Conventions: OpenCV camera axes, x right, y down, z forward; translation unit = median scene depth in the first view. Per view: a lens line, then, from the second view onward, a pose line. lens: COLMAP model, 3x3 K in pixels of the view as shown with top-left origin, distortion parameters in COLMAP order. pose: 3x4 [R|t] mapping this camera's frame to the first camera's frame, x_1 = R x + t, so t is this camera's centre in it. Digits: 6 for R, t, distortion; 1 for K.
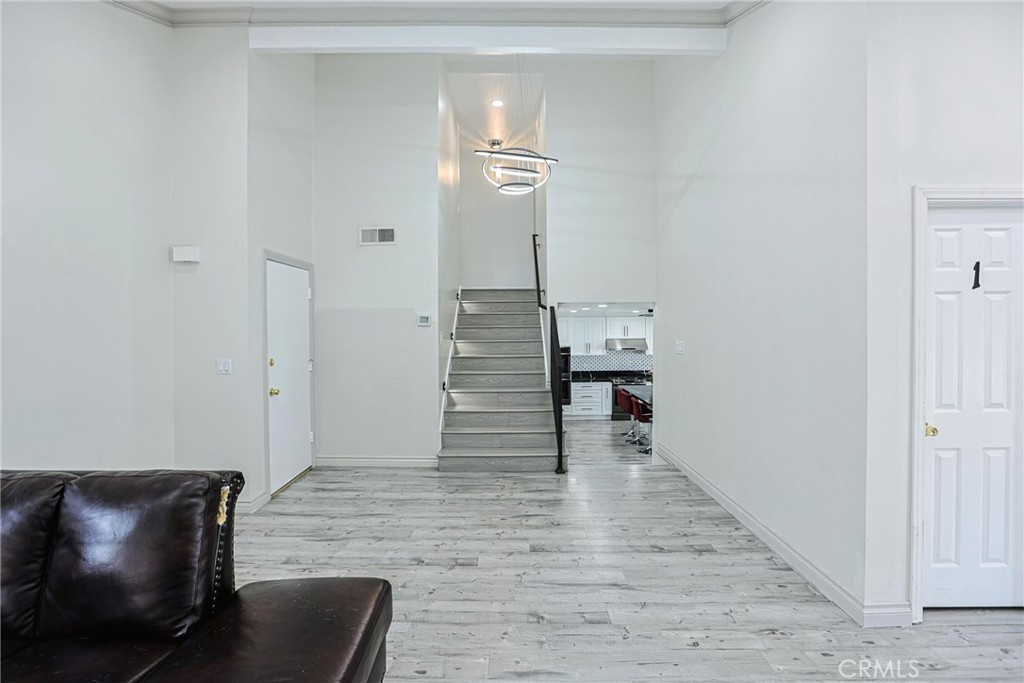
lens RADIAL K [[501.0, 0, 506.8], [0, 501.0, 323.8], [0, 0, 1]] dist [-0.065787, 0.036569]
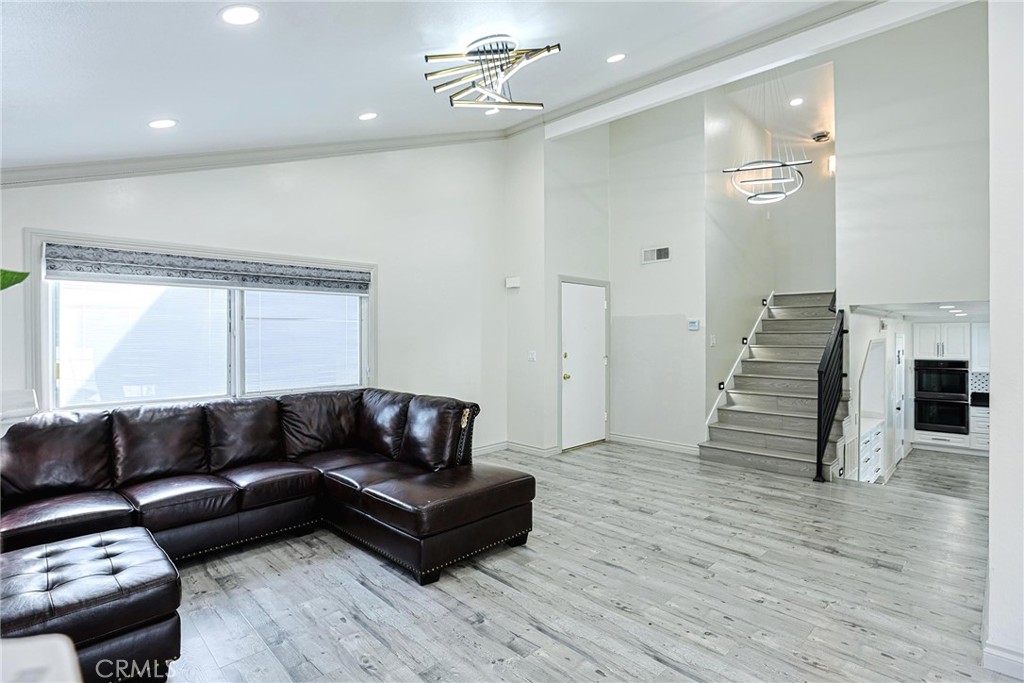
lens RADIAL K [[501.0, 0, 506.8], [0, 501.0, 323.8], [0, 0, 1]] dist [-0.065787, 0.036569]
pose [[0.712502, -0.008653, -0.701617, 0.405474], [-0.004521, 0.999847, -0.016923, 0.014013], [0.701656, 0.015230, 0.712353, -0.128014]]
